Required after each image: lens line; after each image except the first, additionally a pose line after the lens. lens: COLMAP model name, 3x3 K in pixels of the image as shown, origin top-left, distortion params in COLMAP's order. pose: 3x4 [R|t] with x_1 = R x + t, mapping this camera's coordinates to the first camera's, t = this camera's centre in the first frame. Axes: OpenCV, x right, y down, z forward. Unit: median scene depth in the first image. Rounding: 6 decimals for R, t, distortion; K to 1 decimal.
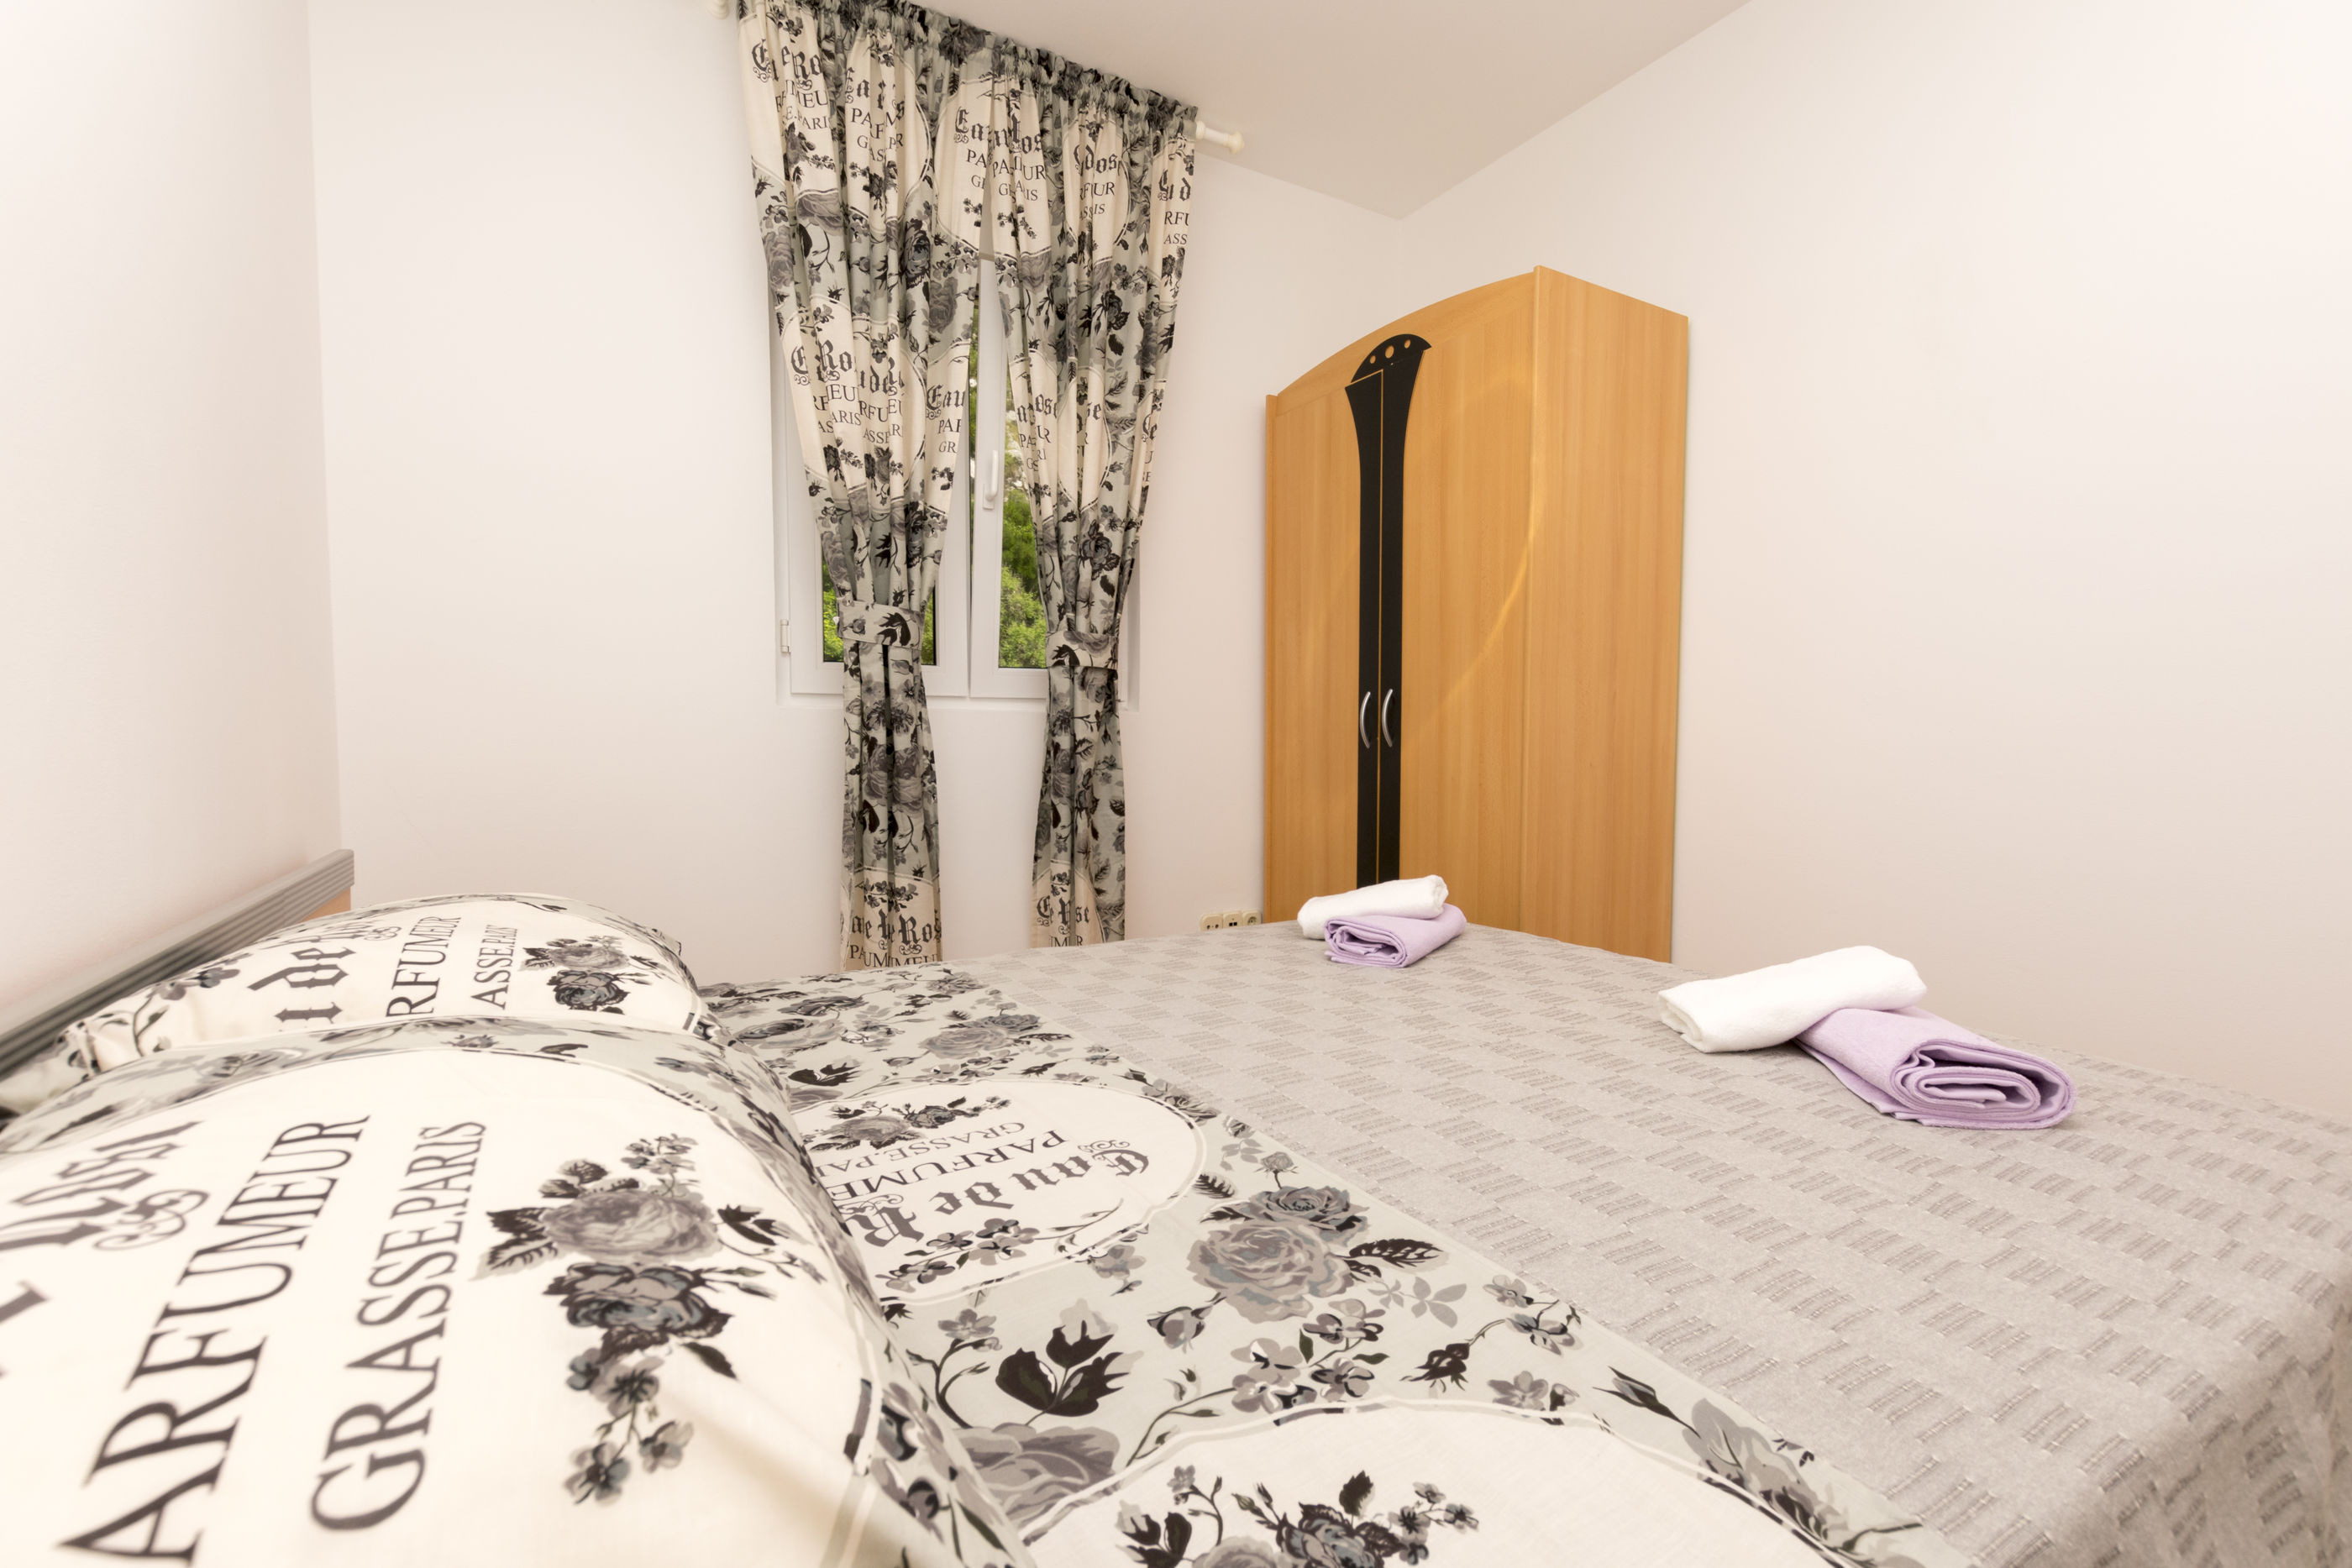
lens RADIAL K [[1019.0, 0, 1177.2], [0, 1019.0, 784.4], [0, 0, 1]] dist [0.001624, -0.000572]
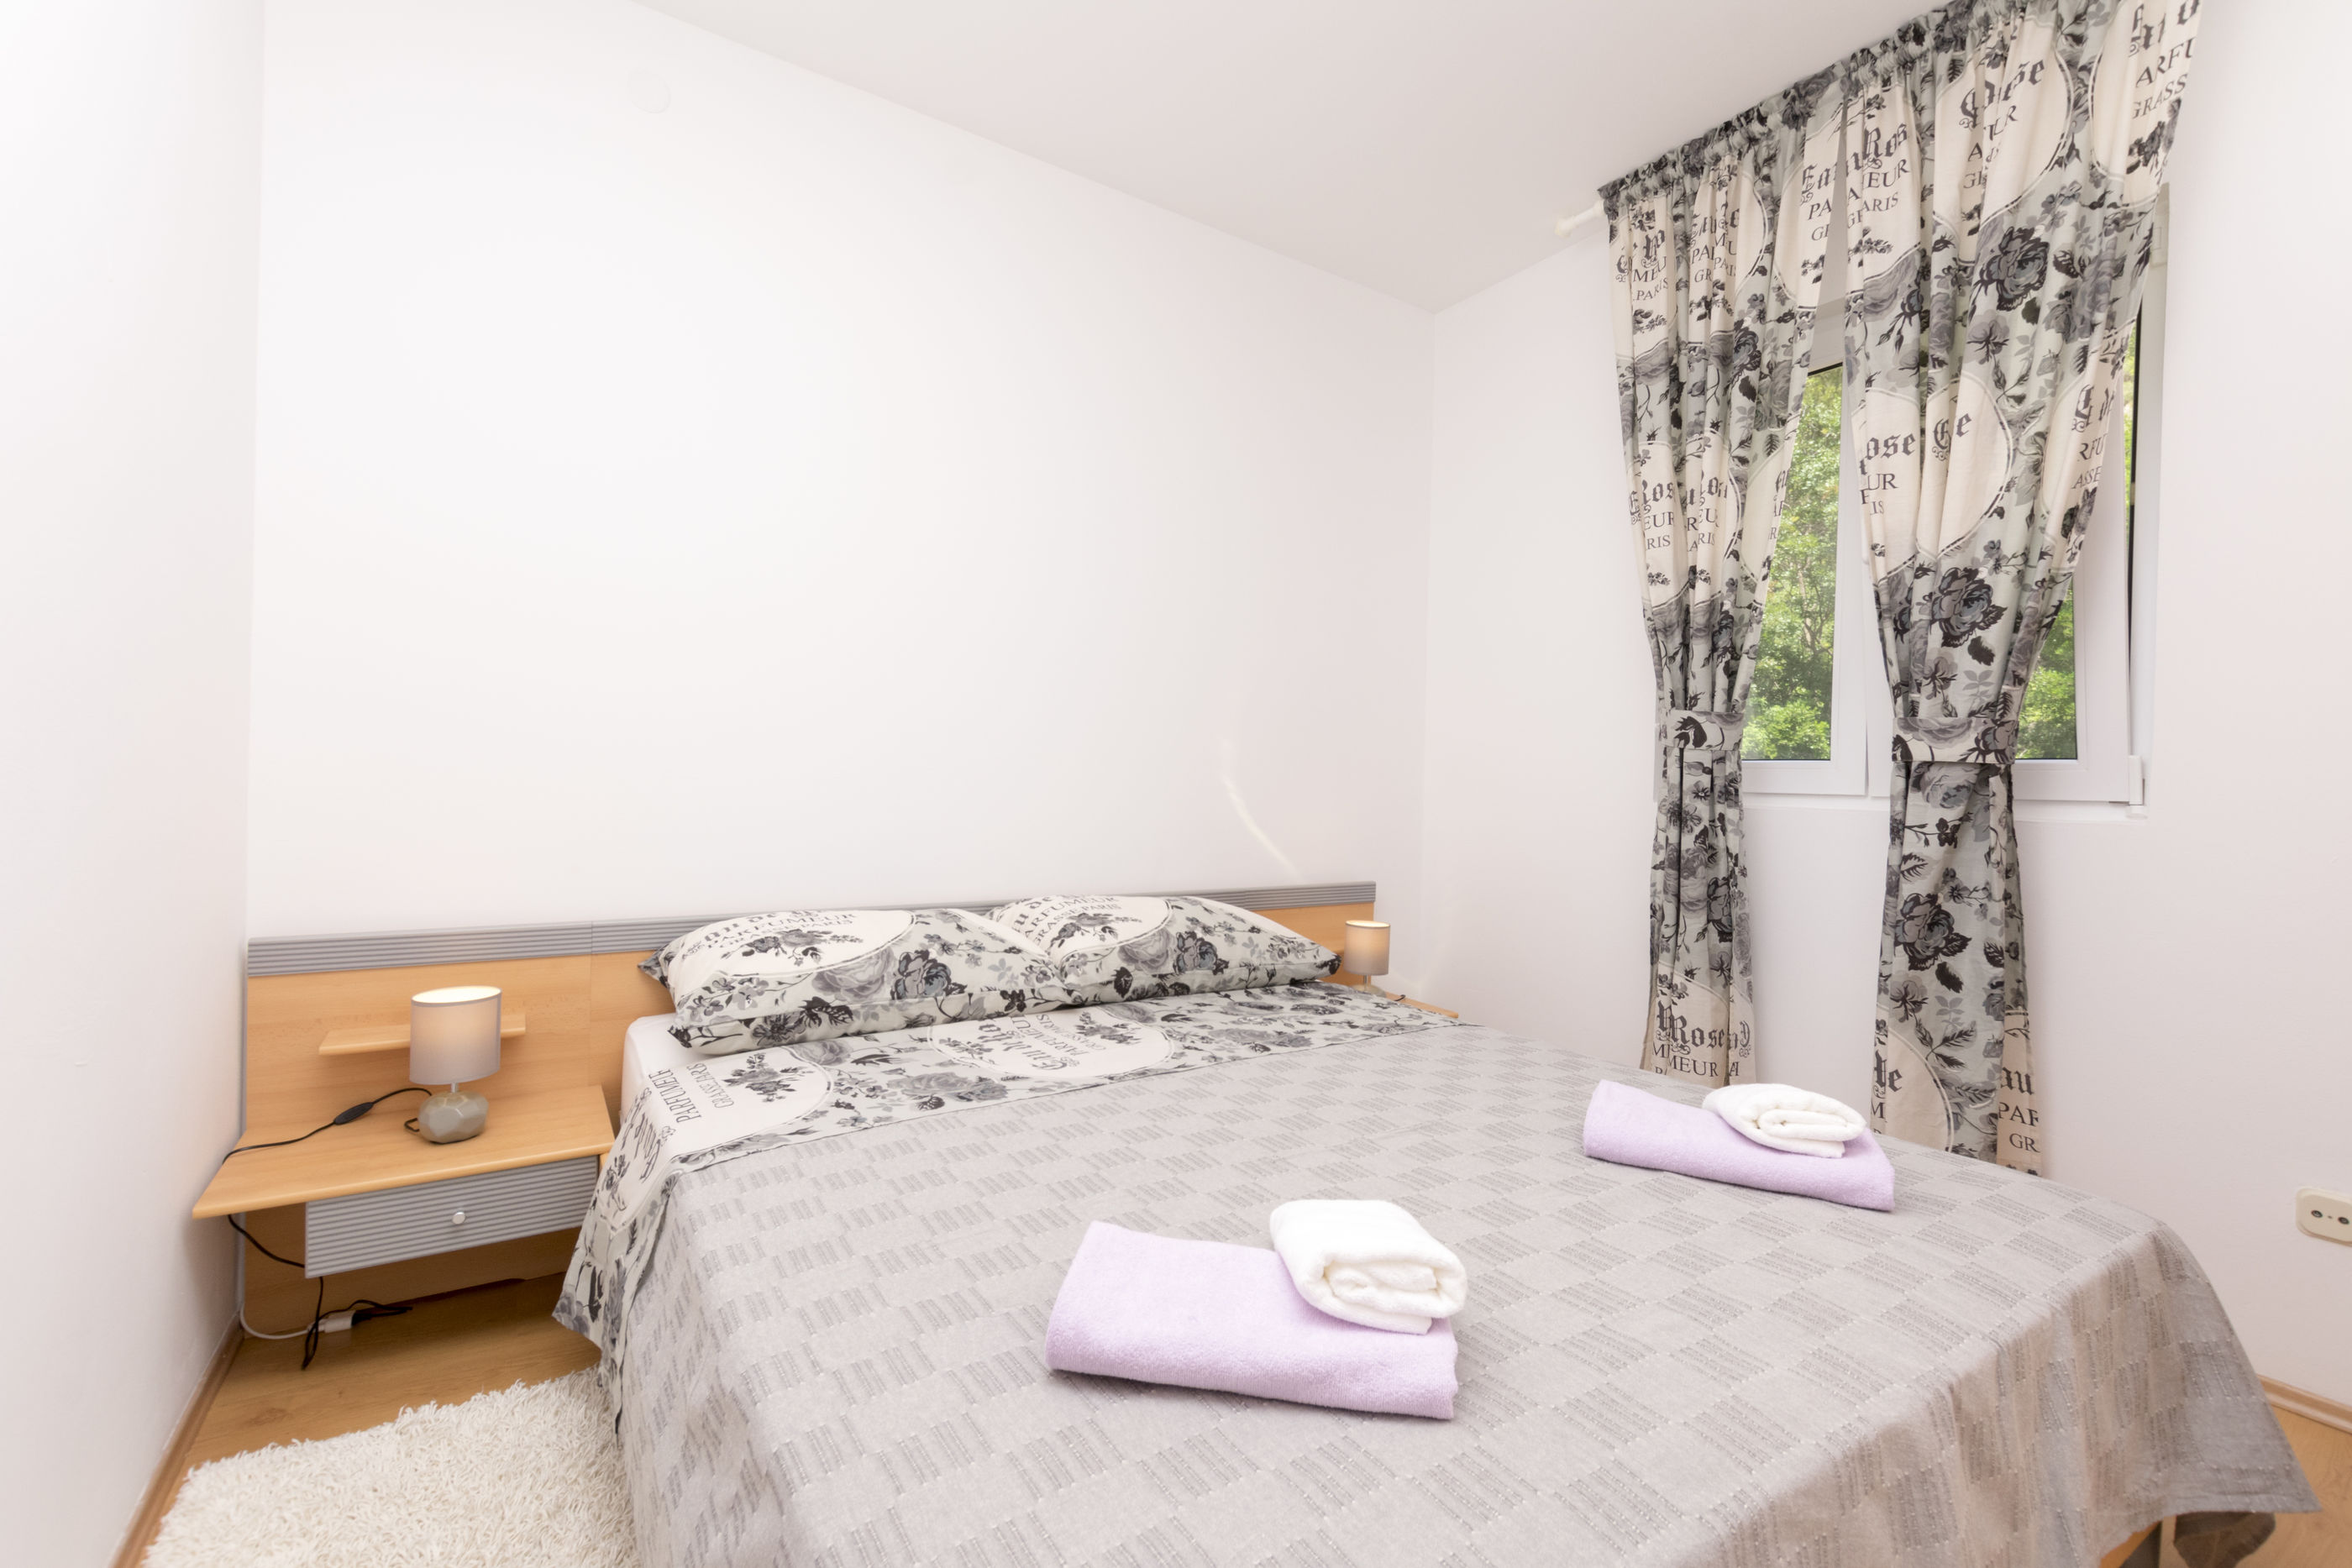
lens RADIAL K [[1019.0, 0, 1154.1], [0, 1019.0, 770.6], [0, 0, 1]] dist [0.001624, -0.000572]
pose [[0.025000, -0.003443, -0.999682, 0.731287], [-0.067878, 0.997680, -0.005134, -0.071454], [0.997380, 0.067984, 0.024708, 0.437751]]
